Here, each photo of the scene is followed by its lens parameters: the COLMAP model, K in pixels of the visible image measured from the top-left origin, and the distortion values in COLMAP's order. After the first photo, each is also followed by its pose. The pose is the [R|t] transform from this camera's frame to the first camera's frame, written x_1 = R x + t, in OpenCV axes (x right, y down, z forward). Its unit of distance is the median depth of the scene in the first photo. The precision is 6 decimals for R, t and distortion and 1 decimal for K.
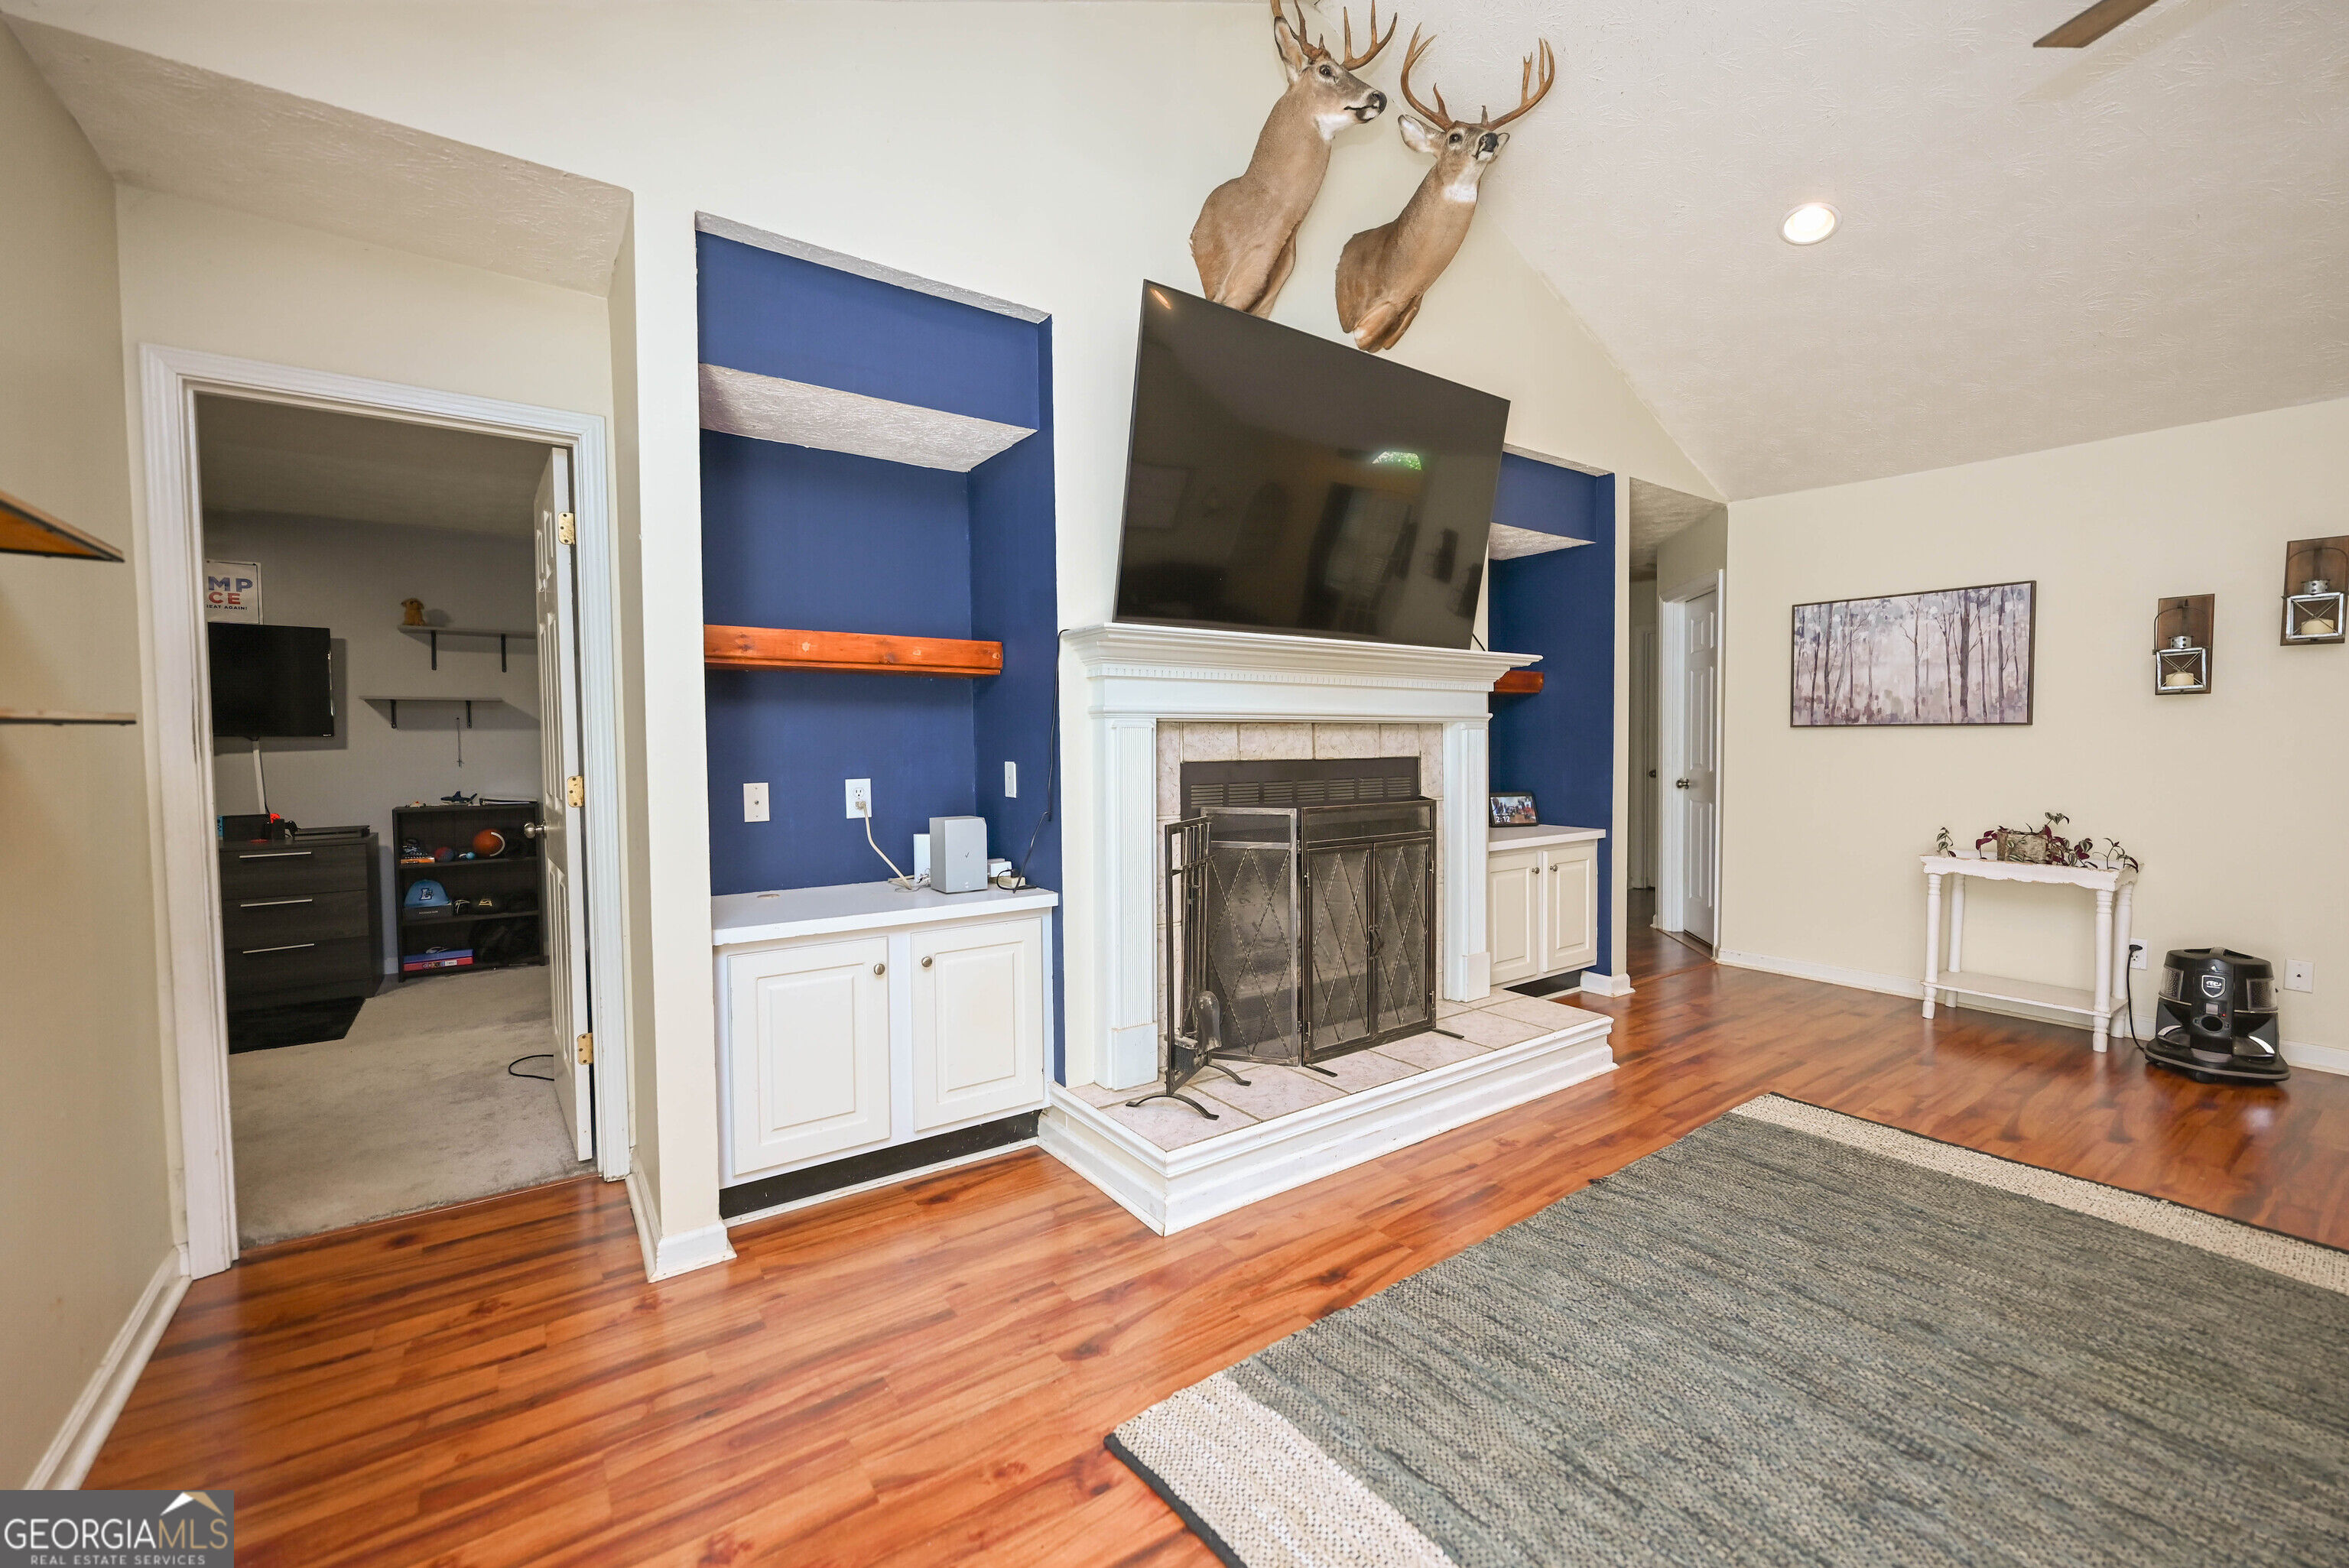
lens RADIAL K [[954.7, 0, 1174.2], [0, 954.7, 731.1], [0, 0, 1]] dist [0.000159, 0.000076]
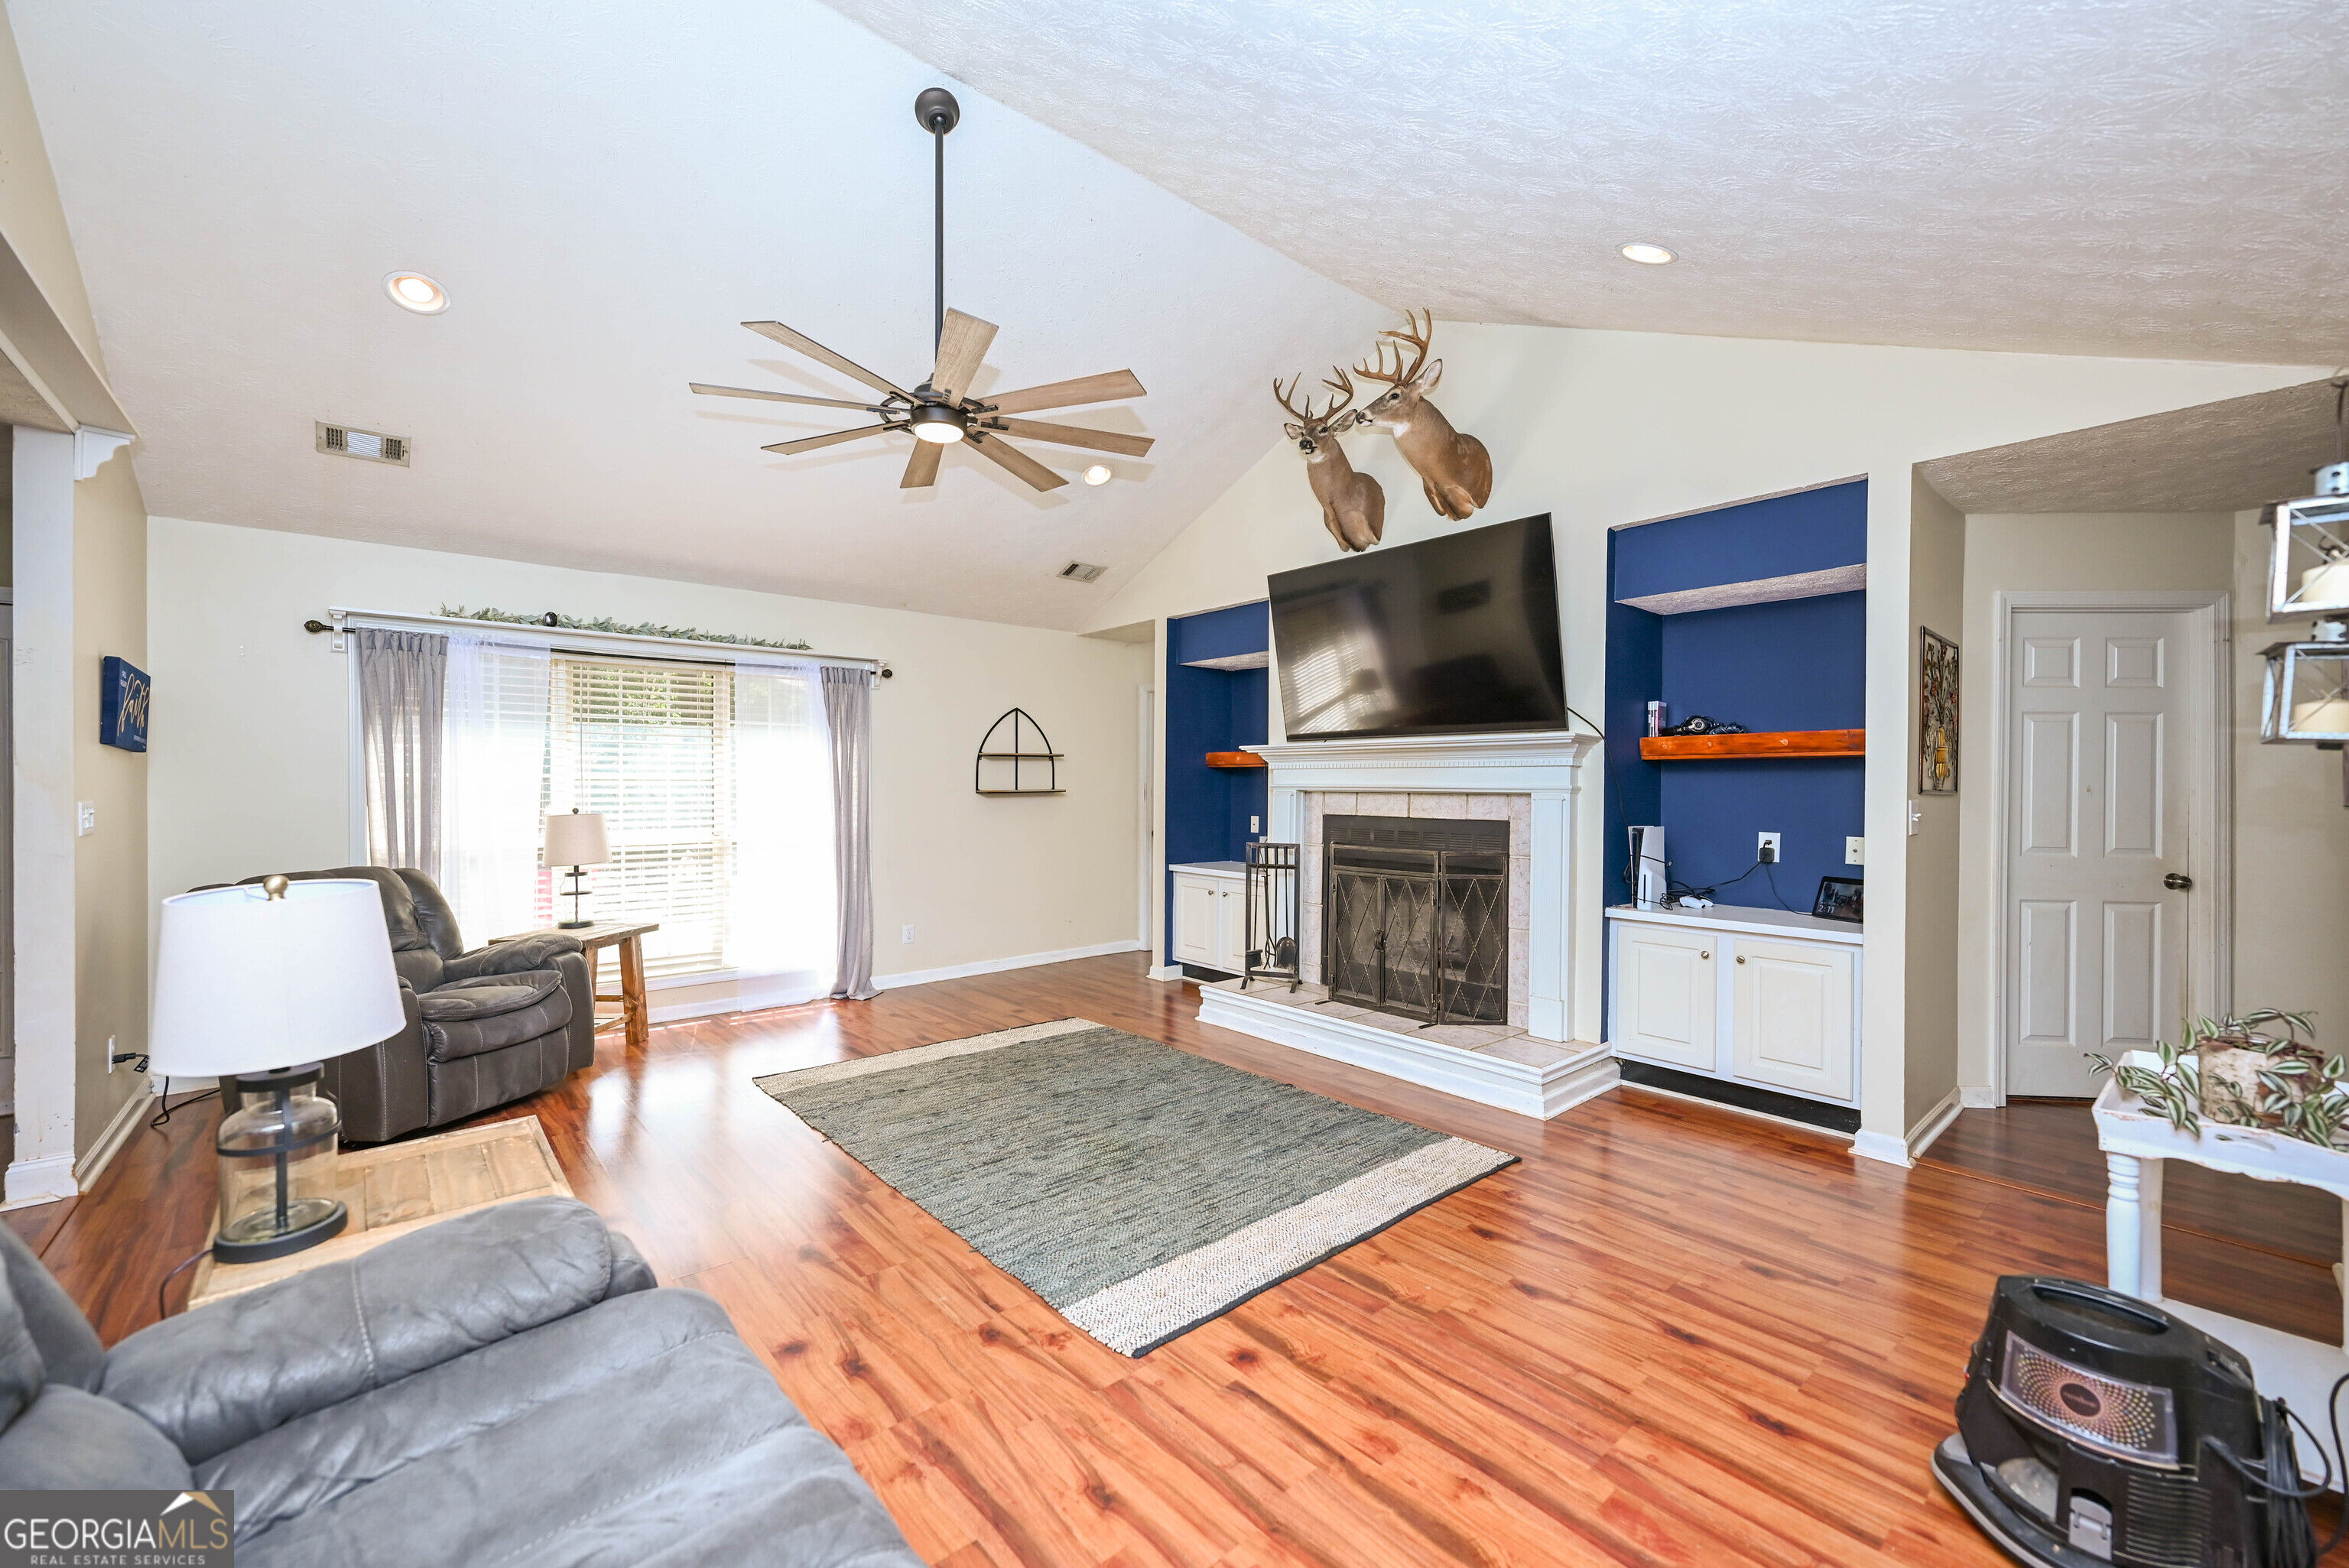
lens RADIAL K [[942.6, 0, 1158.1], [0, 942.6, 780.3], [0, 0, 1]] dist [-0.001528, -0.000157]
pose [[0.080386, 0.003024, -0.996759, 1.598598], [0.005064, 0.999981, 0.003442, -0.034548], [0.996751, -0.005324, 0.080370, 0.528662]]
